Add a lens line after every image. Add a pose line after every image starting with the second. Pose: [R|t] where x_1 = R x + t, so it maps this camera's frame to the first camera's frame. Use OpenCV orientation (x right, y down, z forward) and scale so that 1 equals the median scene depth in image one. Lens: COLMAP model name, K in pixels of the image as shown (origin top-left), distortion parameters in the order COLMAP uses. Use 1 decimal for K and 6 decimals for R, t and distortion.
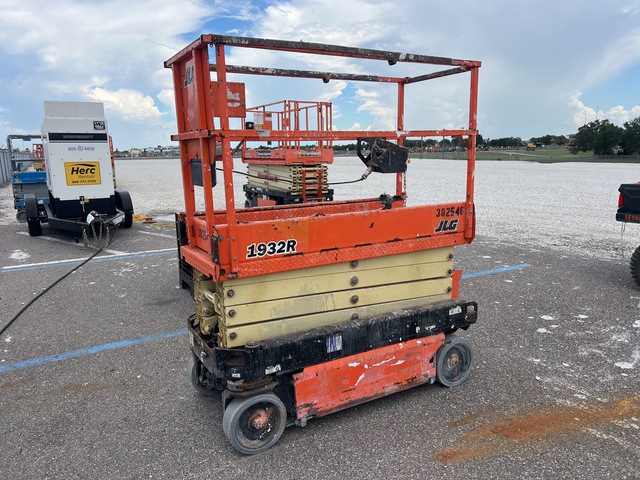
lens RADIAL K [[488.5, 0, 320.0], [0, 488.5, 240.0], [0, 0, 1]] dist [0.028679, 0.000068]
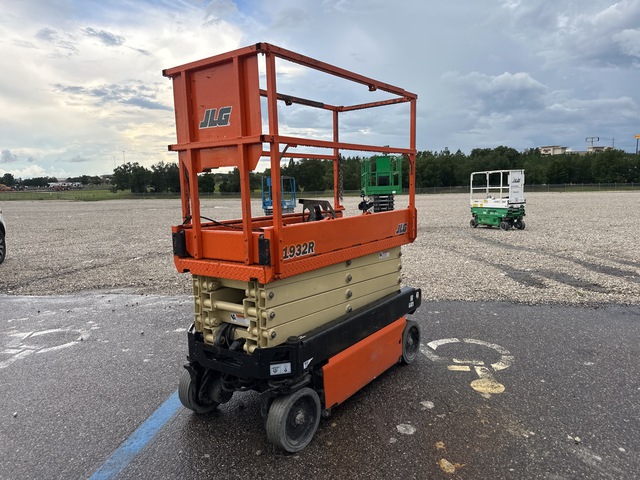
lens RADIAL K [[447.4, 0, 313.4], [0, 447.4, 247.7], [0, 0, 1]] dist [0.044861, -0.000610]
pose [[0.923445, -0.063067, 0.378514, -0.420334], [0.081644, 0.996108, -0.033214, 0.045424], [-0.374946, 0.061574, 0.925000, 0.076751]]
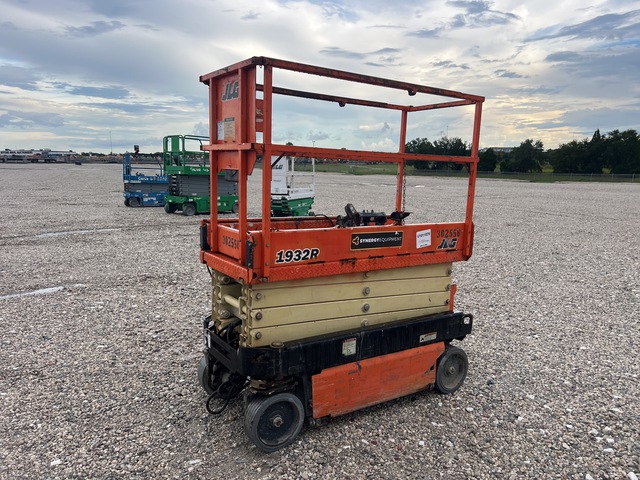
lens RADIAL K [[488.5, 0, 320.0], [0, 488.5, 240.0], [0, 0, 1]] dist [0.028679, 0.000068]
pose [[0.996011, 0.043935, 0.077668, -0.128416], [-0.040850, 0.998329, -0.040866, 0.023578], [-0.079334, 0.037531, 0.996141, -0.071182]]
